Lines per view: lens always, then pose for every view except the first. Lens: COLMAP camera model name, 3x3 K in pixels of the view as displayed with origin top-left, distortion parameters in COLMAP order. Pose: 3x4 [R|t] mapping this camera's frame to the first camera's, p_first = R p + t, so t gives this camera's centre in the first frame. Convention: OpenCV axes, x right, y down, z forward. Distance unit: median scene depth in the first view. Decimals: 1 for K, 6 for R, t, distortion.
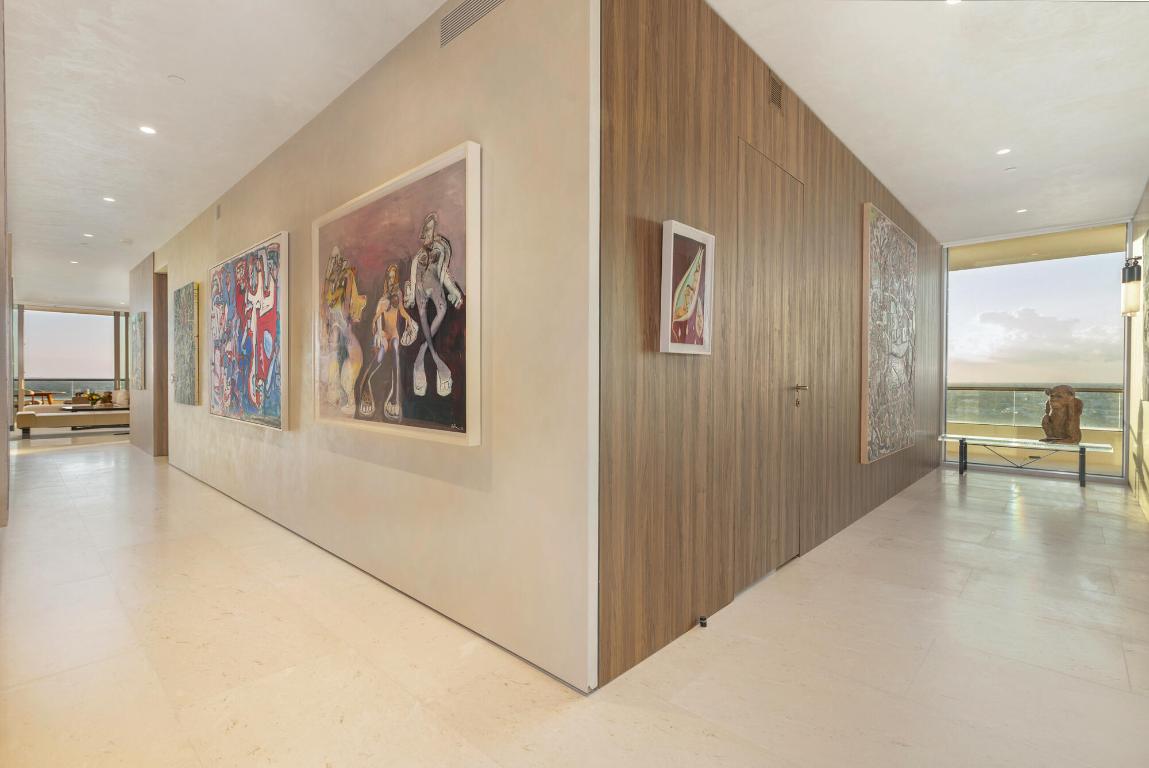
lens RADIAL K [[526.5, 0, 574.6], [0, 526.5, 388.9], [0, 0, 1]] dist [0.001607, 0.000576]
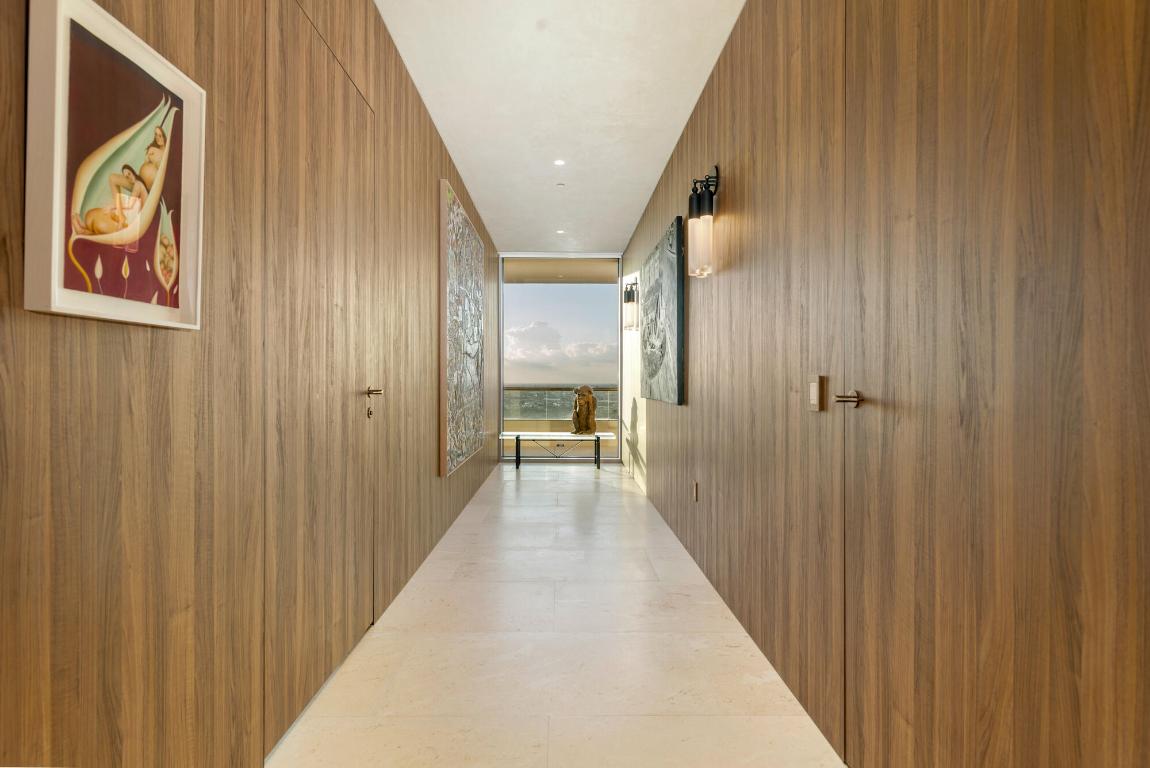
lens RADIAL K [[527.0, 0, 575.1], [0, 527.0, 385.7], [0, 0, 1]] dist [0.001607, 0.000576]
pose [[0.710266, -0.005219, 0.703914, 0.115287], [0.010820, 0.999935, -0.003505, -0.005165], [-0.703850, 0.010106, 0.710277, 0.288241]]
